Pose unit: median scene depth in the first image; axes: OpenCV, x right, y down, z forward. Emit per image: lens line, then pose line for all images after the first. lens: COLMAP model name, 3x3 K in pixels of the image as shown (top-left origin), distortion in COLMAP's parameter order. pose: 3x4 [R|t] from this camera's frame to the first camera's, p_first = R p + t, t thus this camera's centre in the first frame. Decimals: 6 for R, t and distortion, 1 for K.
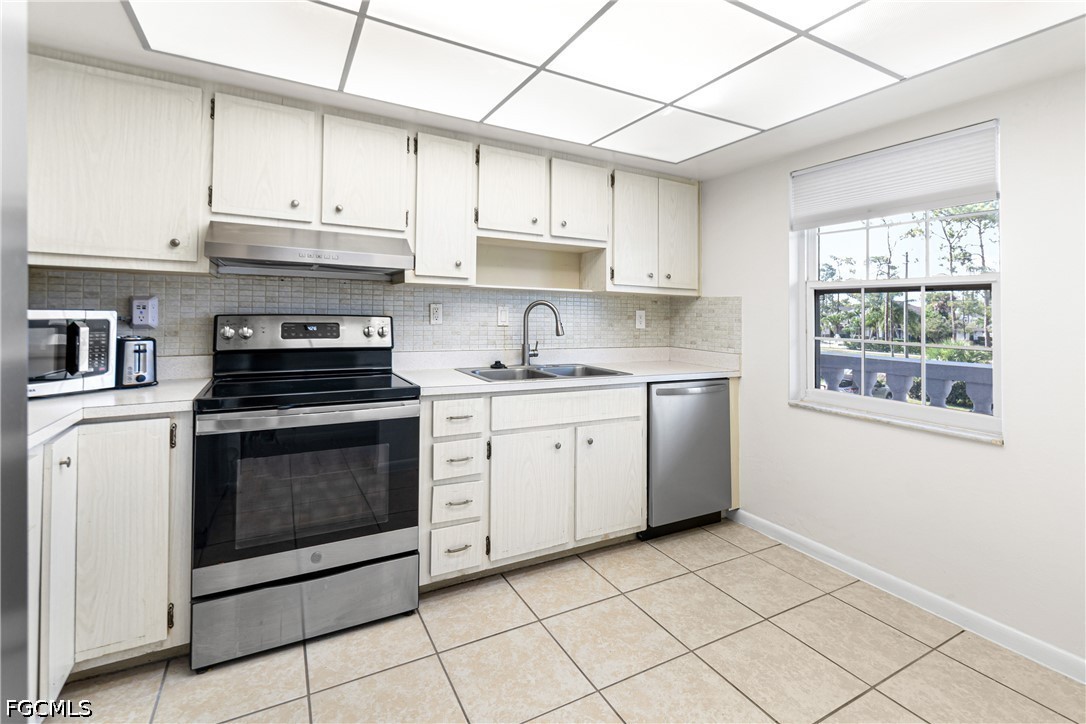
lens RADIAL K [[502.4, 0, 543.9], [0, 502.4, 307.9], [0, 0, 1]] dist [0.001398, -0.001448]
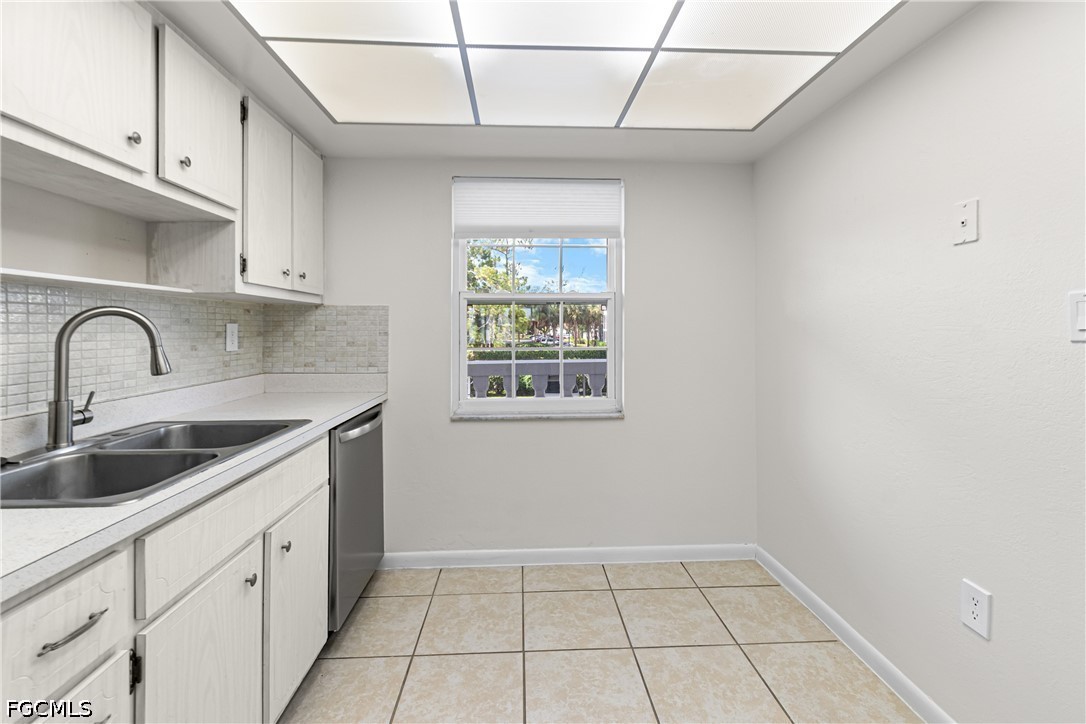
lens RADIAL K [[487.8, 0, 549.6], [0, 487.8, 325.7], [0, 0, 1]] dist [-0.000237, -0.000760]
pose [[0.428076, -0.019560, 0.903531, -0.271997], [0.004756, 0.999801, 0.019391, -0.003221], [-0.903730, -0.004004, 0.428084, 0.449304]]
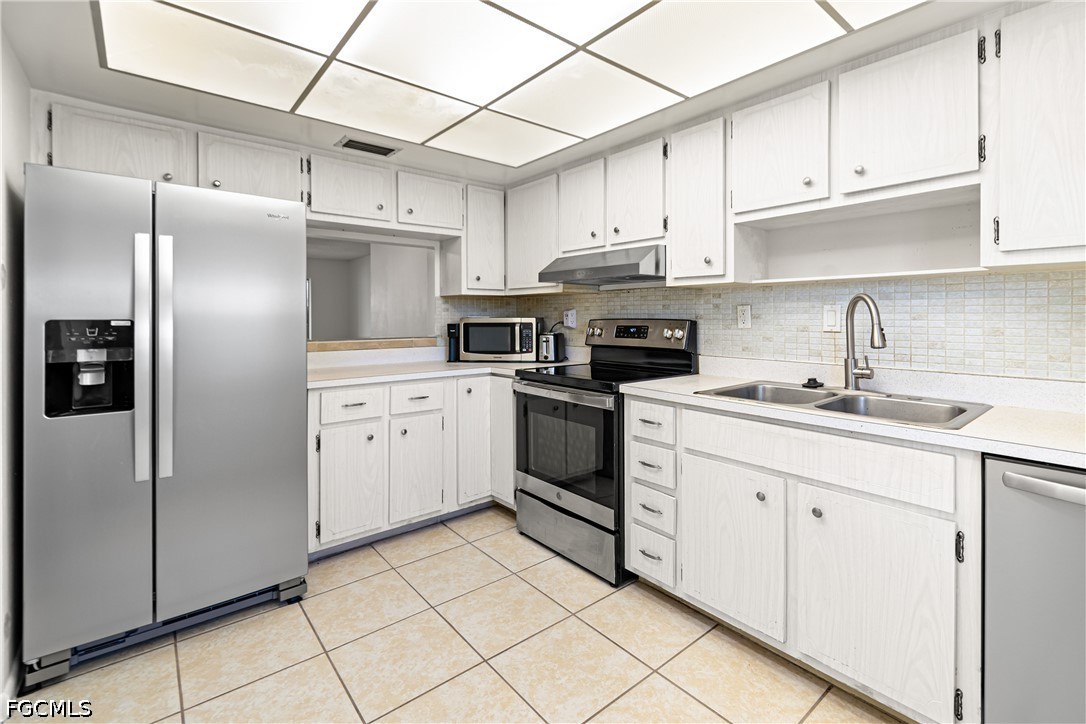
lens RADIAL K [[487.8, 0, 549.6], [0, 487.8, 325.7], [0, 0, 1]] dist [-0.000237, -0.000760]
pose [[0.183884, 0.000166, -0.982948, 0.597677], [0.015181, 0.999880, 0.003009, 0.020985], [0.982831, -0.015475, 0.183859, 0.523549]]
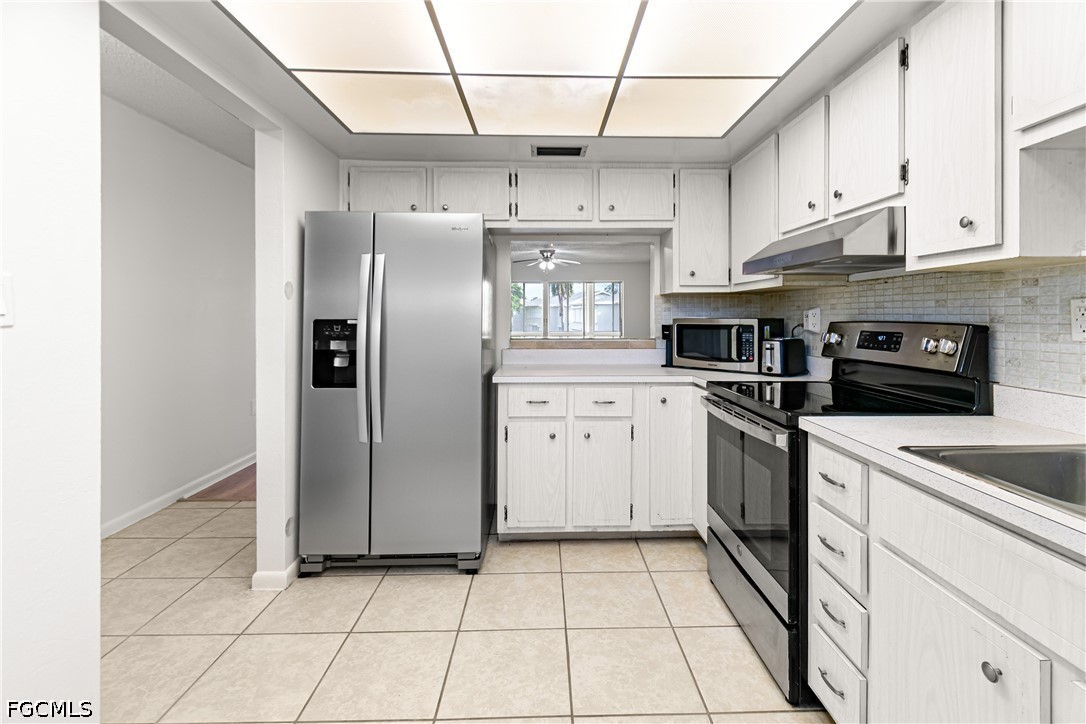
lens RADIAL K [[482.5, 0, 550.1], [0, 482.5, 323.2], [0, 0, 1]] dist [0.001394, -0.000556]
pose [[-0.466440, -0.005020, -0.884539, 0.446427], [0.000910, 0.999981, -0.006155, 0.018504], [0.884553, -0.003676, -0.466426, 0.796564]]
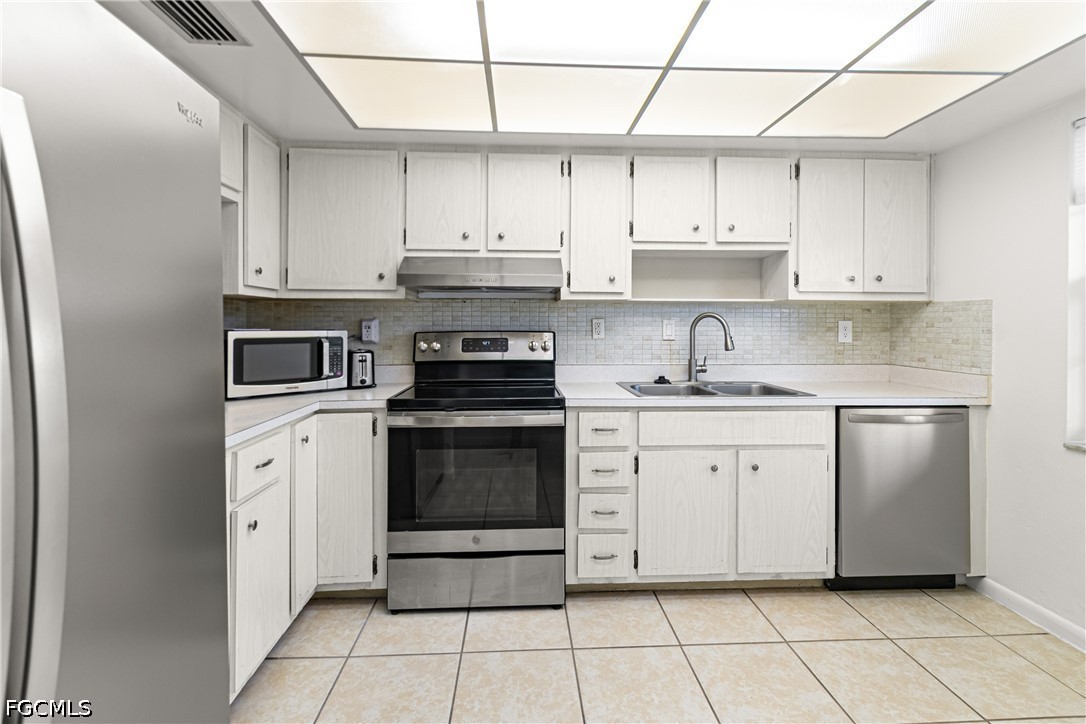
lens RADIAL K [[506.7, 0, 539.0], [0, 506.7, 333.1], [0, 0, 1]] dist [0.002853, -0.004826]
pose [[0.895883, -0.011845, -0.444132, 0.142725], [0.020939, 0.999659, 0.015576, 0.002289], [0.443796, -0.023254, 0.895826, 0.017918]]
